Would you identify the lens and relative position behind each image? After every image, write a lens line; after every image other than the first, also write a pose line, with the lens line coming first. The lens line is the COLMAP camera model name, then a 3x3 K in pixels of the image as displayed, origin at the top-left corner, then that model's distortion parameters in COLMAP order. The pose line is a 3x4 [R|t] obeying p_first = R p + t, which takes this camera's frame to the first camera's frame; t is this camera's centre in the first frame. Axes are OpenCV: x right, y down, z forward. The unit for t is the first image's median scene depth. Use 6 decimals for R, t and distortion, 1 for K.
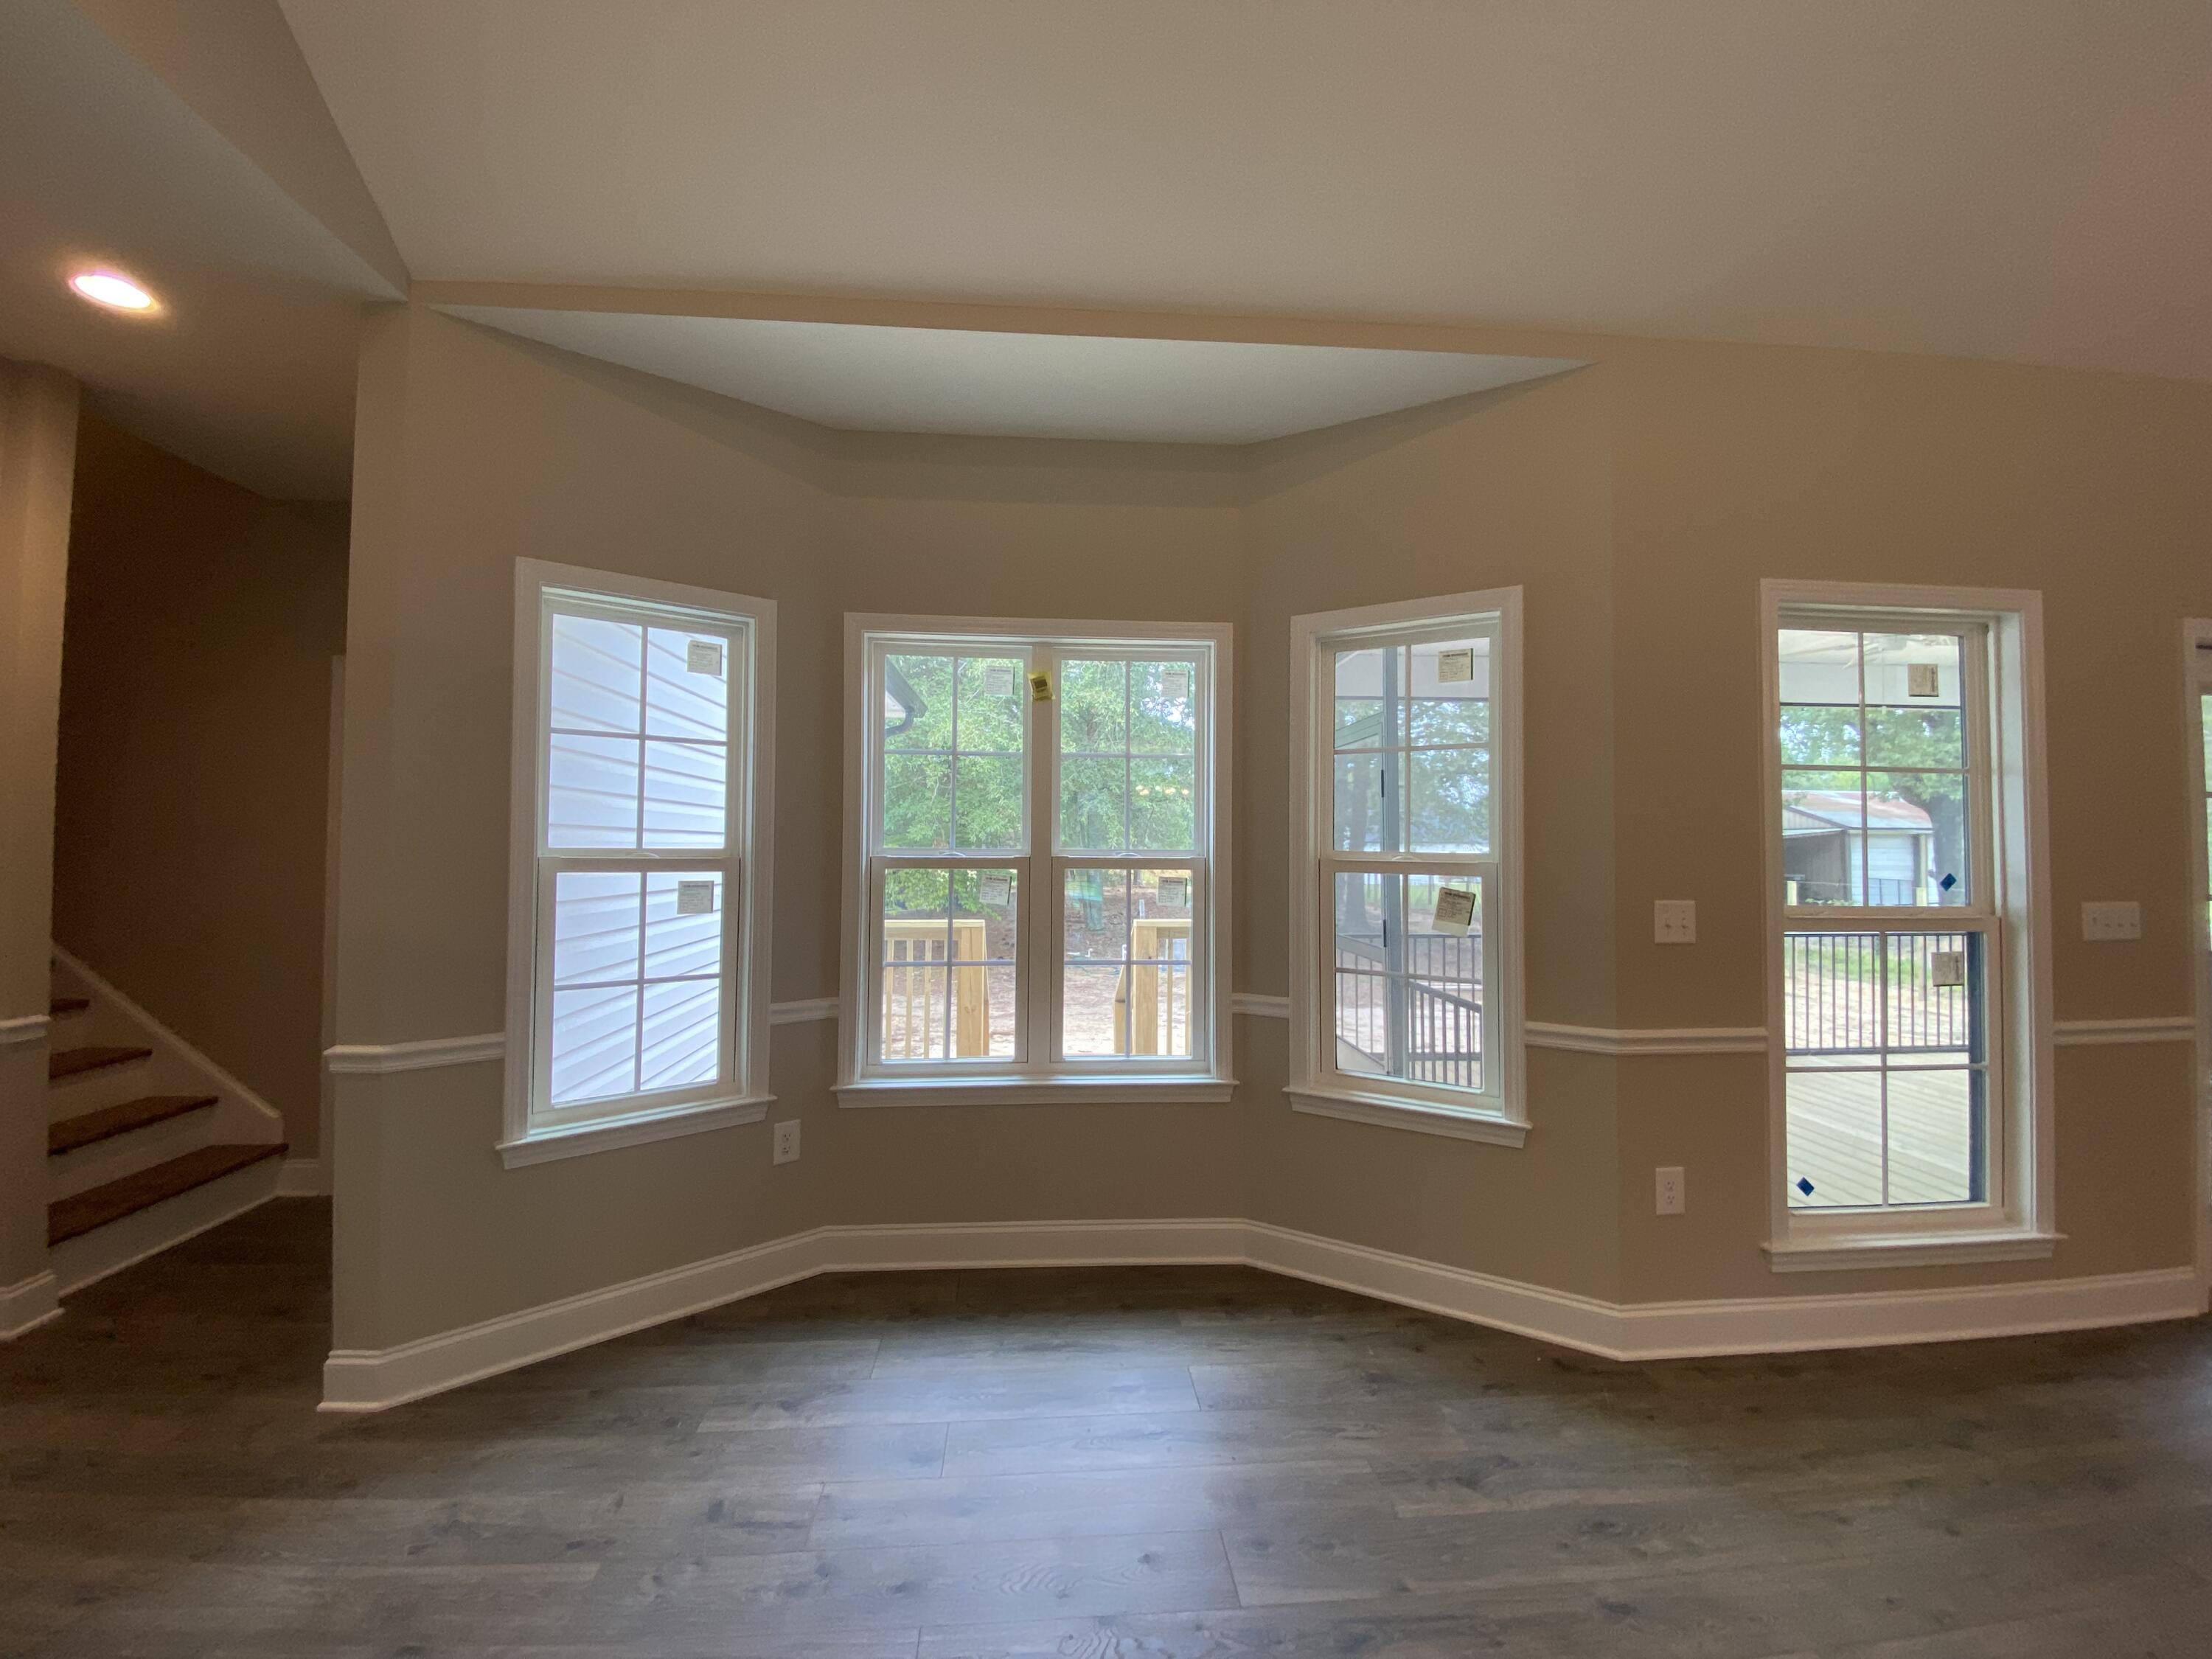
lens RADIAL K [[886.0, 0, 1105.7], [0, 886.0, 826.1], [0, 0, 1]] dist [0.008487, -0.014665]
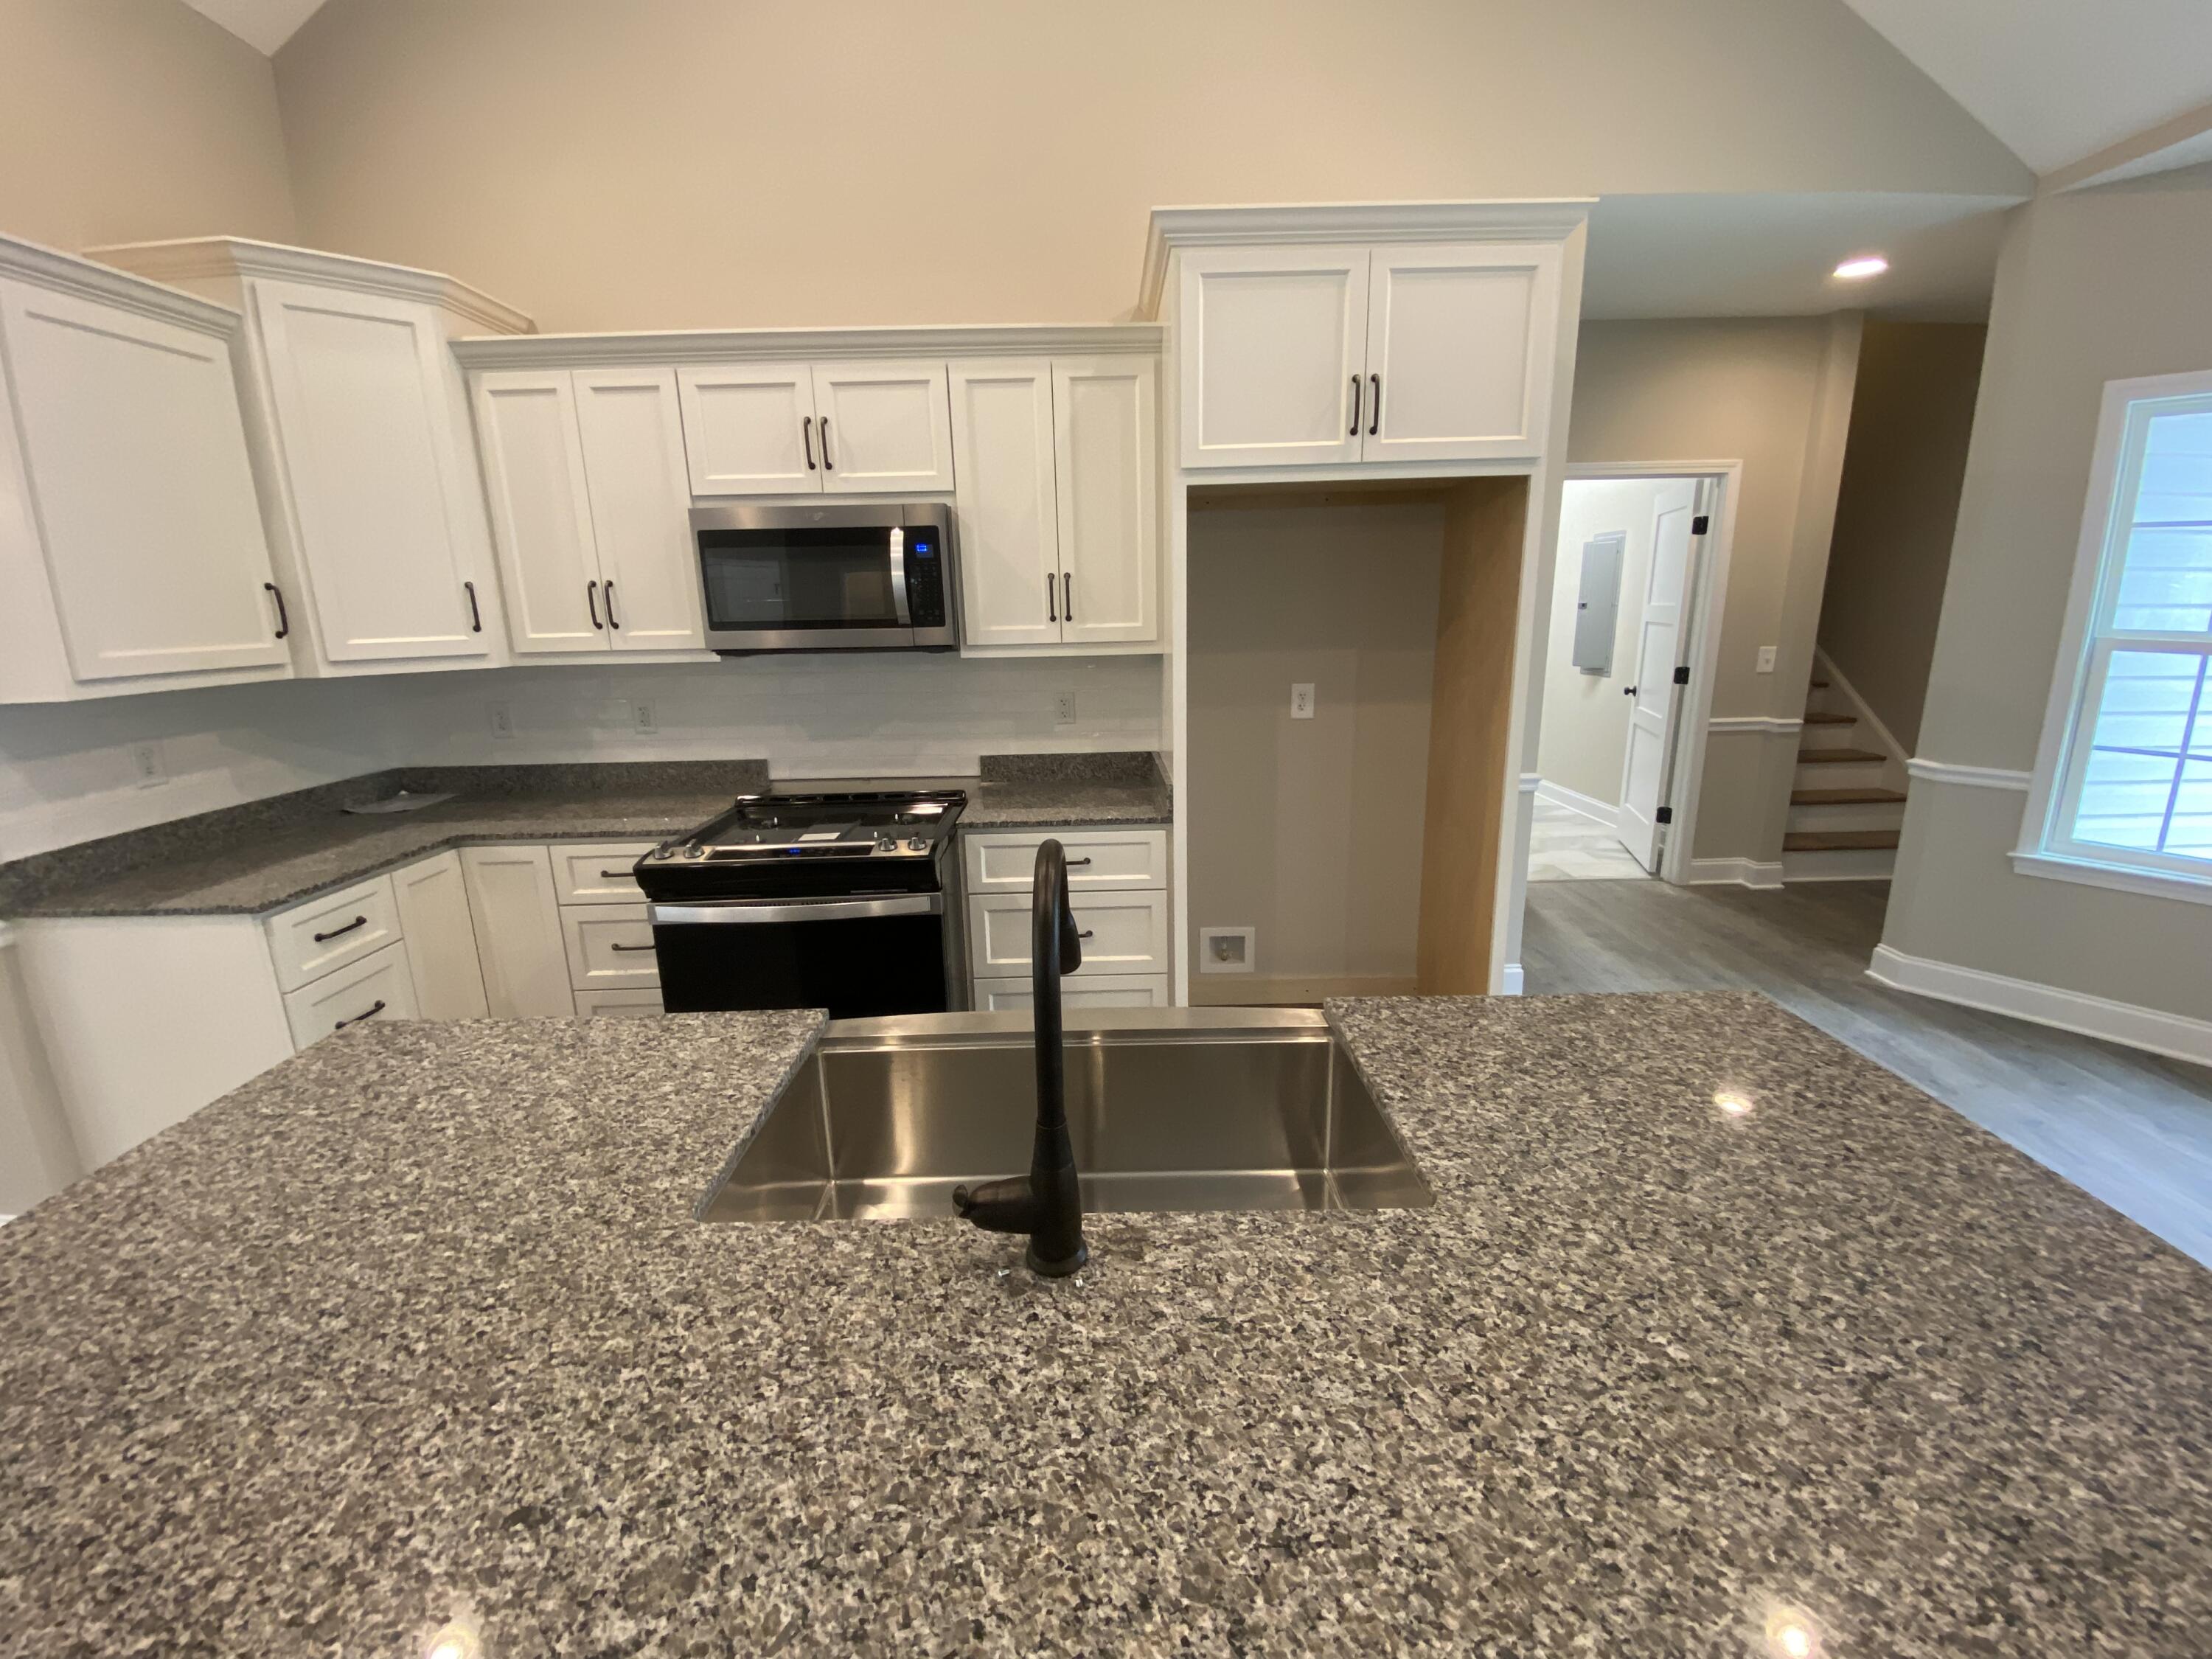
lens RADIAL K [[898.6, 0, 1101.9], [0, 898.6, 825.8], [0, 0, 1]] dist [0.017032, -0.019247]
pose [[-0.076033, 0.232937, -0.969515, 0.695163], [0.050993, 0.971966, 0.229527, -0.061815], [0.995801, -0.031987, -0.085779, -0.249552]]
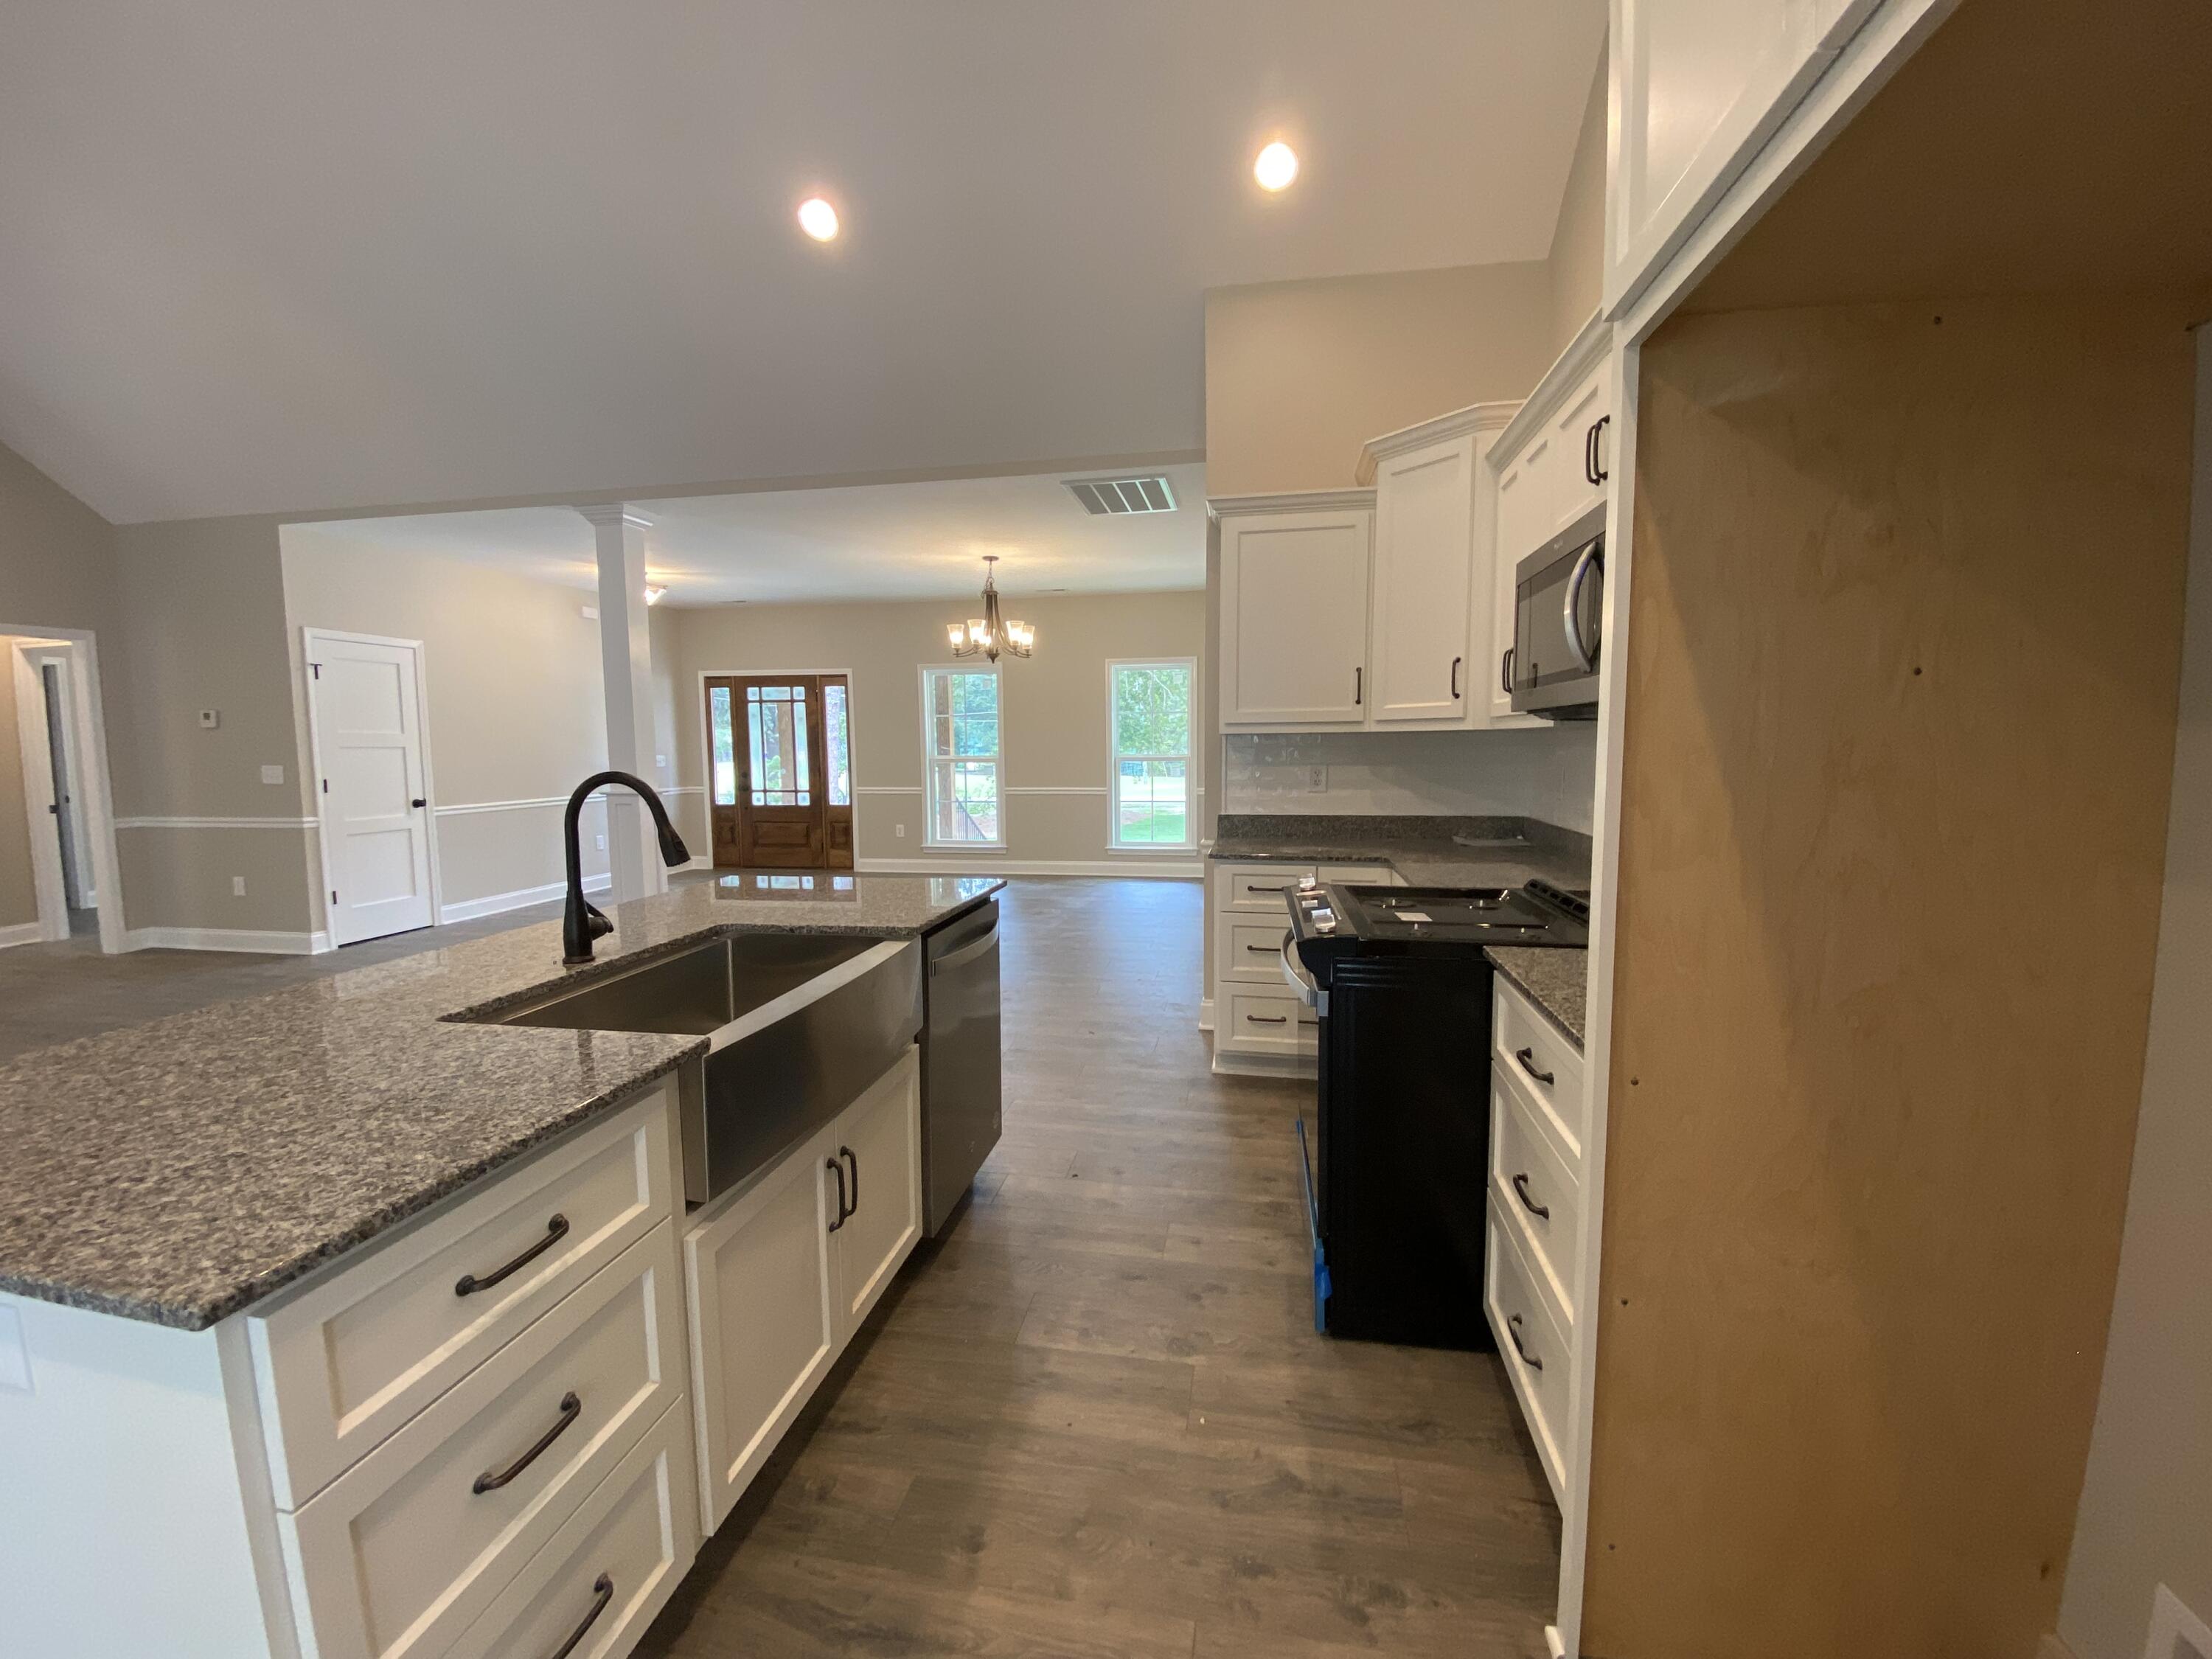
lens RADIAL K [[898.6, 0, 1101.9], [0, 898.6, 825.8], [0, 0, 1]] dist [0.017032, -0.019247]
pose [[-0.965338, -0.022483, 0.260034, -0.219372], [-0.005045, 0.997704, 0.067537, 0.018678], [-0.260955, 0.063885, -0.963235, 0.299199]]
